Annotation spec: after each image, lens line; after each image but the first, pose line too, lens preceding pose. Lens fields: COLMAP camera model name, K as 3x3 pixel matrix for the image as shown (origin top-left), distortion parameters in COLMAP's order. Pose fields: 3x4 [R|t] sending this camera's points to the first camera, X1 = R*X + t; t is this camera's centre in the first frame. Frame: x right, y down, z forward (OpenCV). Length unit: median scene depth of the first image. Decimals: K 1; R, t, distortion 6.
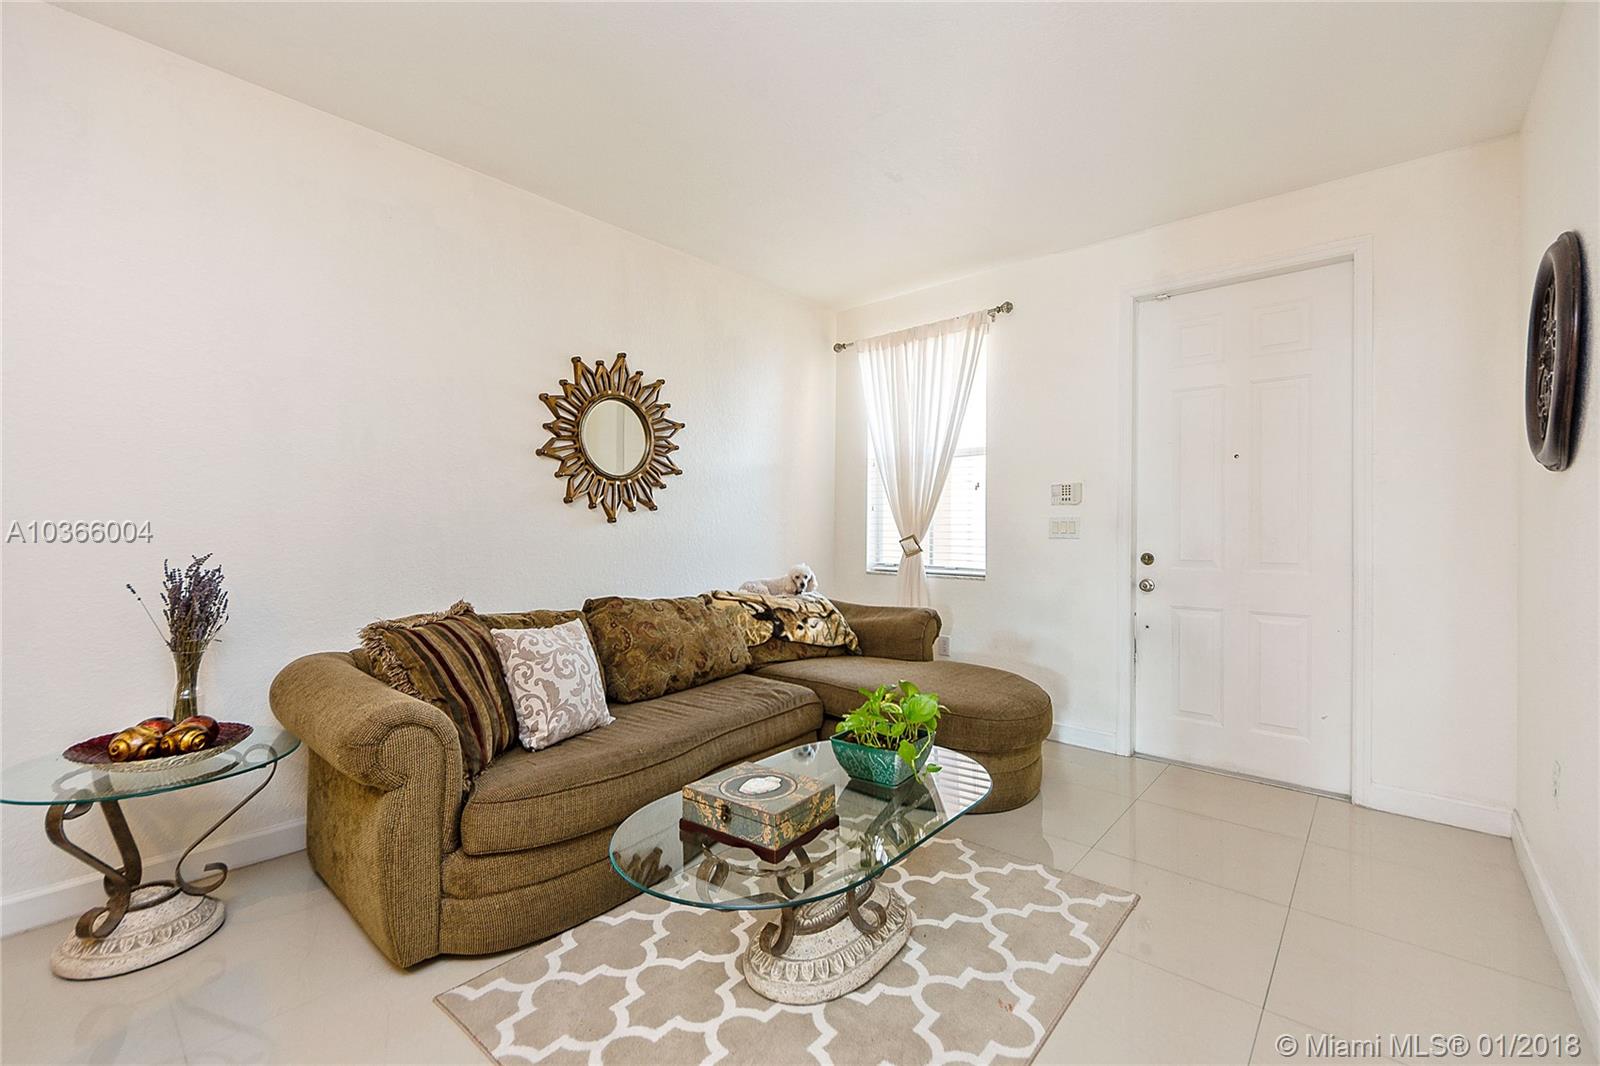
lens RADIAL K [[671.1, 0, 791.9], [0, 671.1, 525.2], [0, 0, 1]] dist [-0.003590, 0.000999]
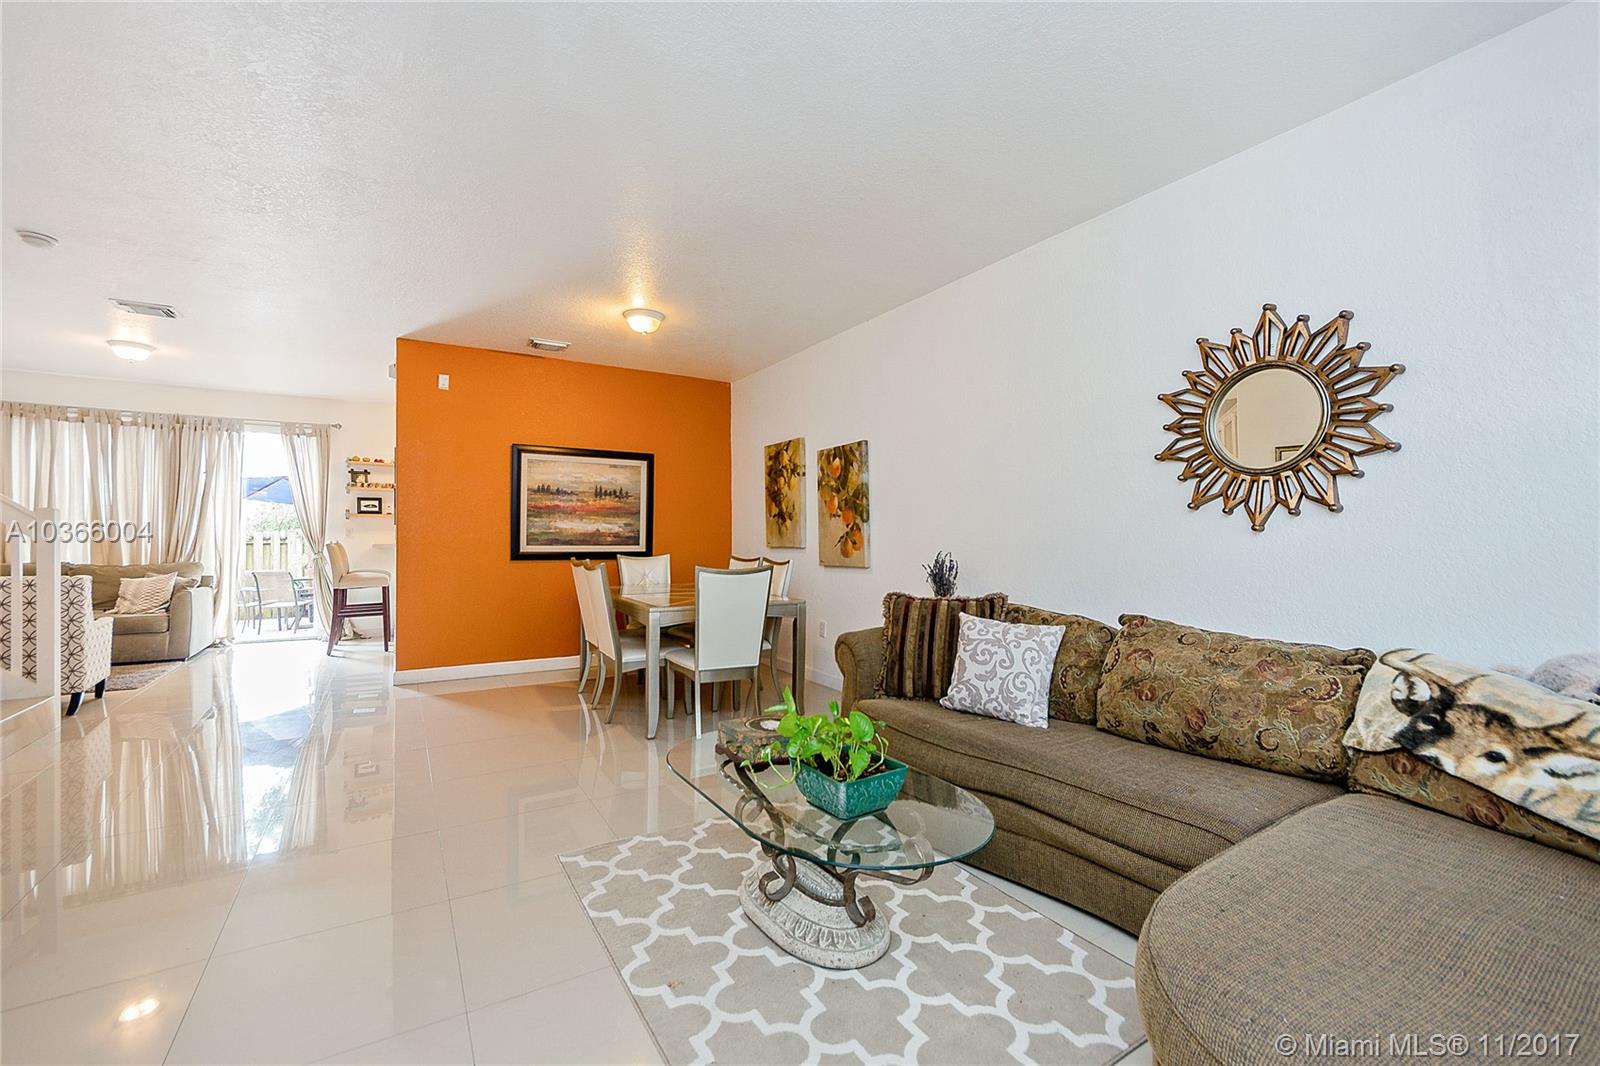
lens RADIAL K [[671.1, 0, 794.7], [0, 671.1, 532.1], [0, 0, 1]] dist [-0.003590, 0.000999]
pose [[-0.302390, -0.010348, -0.953128, 0.598910], [-0.002575, 0.999946, -0.010039, 0.006036], [0.953181, -0.000581, -0.302400, 0.702386]]
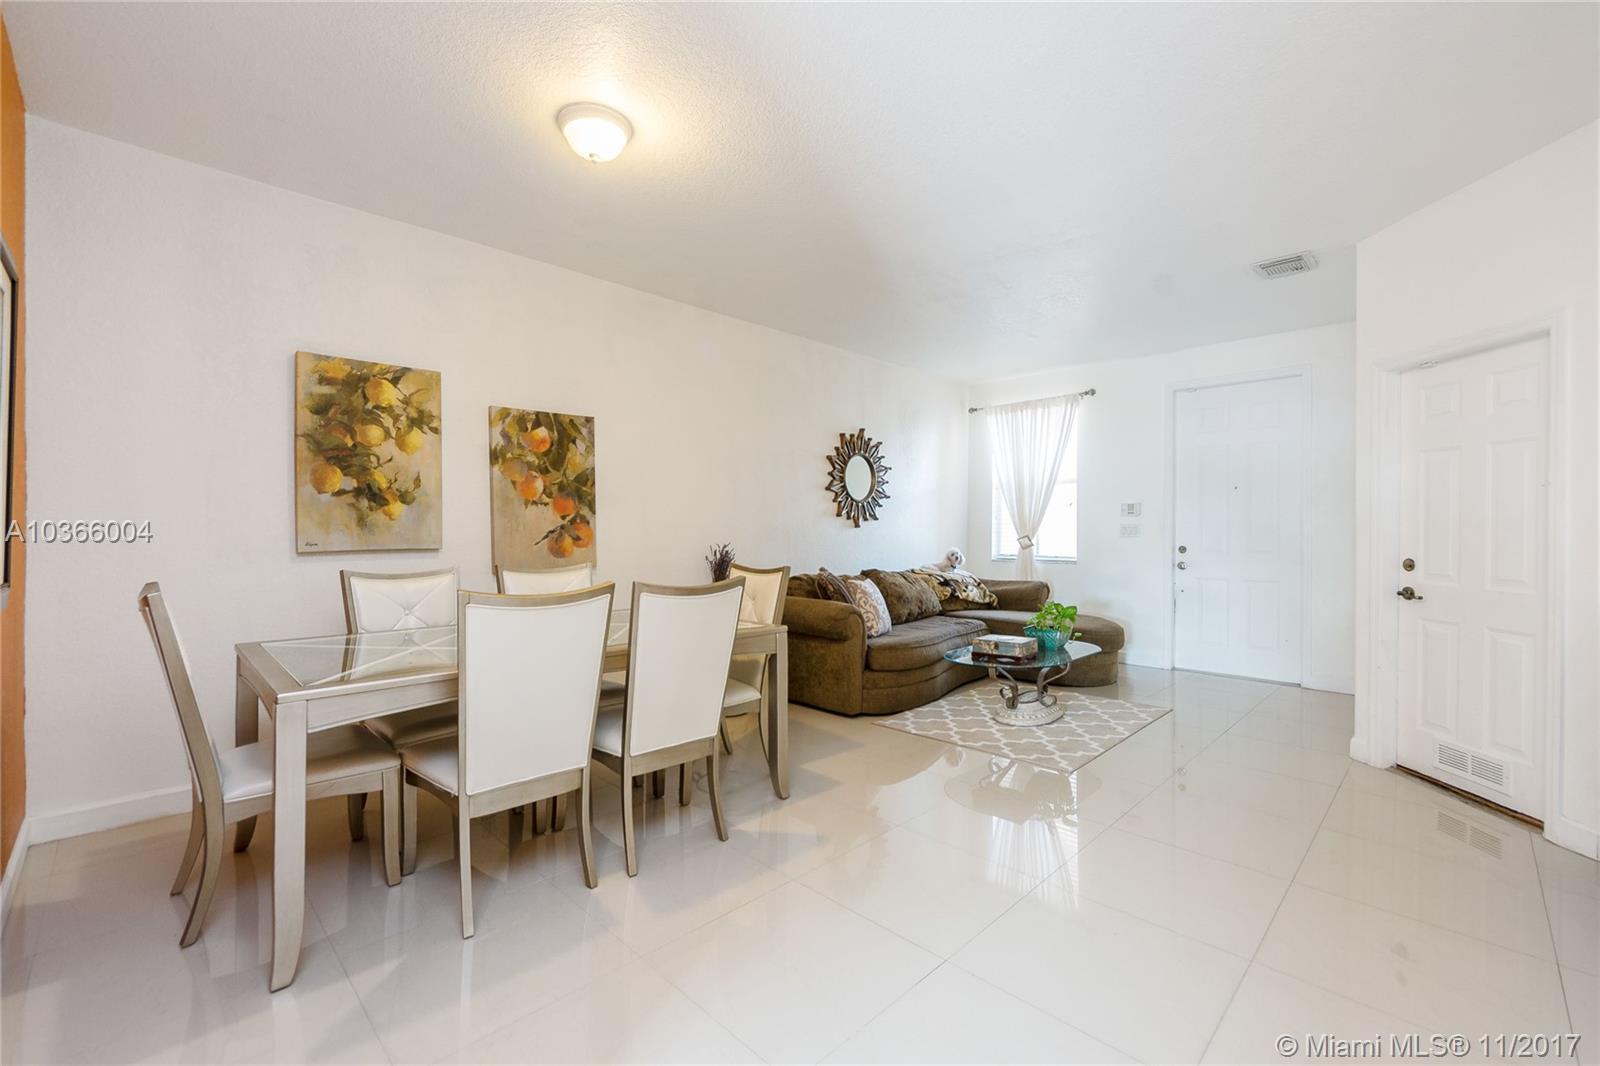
lens RADIAL K [[671.1, 0, 789.9], [0, 671.1, 530.8], [0, 0, 1]] dist [-0.003590, 0.000999]
pose [[0.997942, -0.002200, -0.064088, -0.318517], [0.002391, 0.999993, 0.002908, -0.001426], [0.064081, -0.003055, 0.997940, -0.690519]]
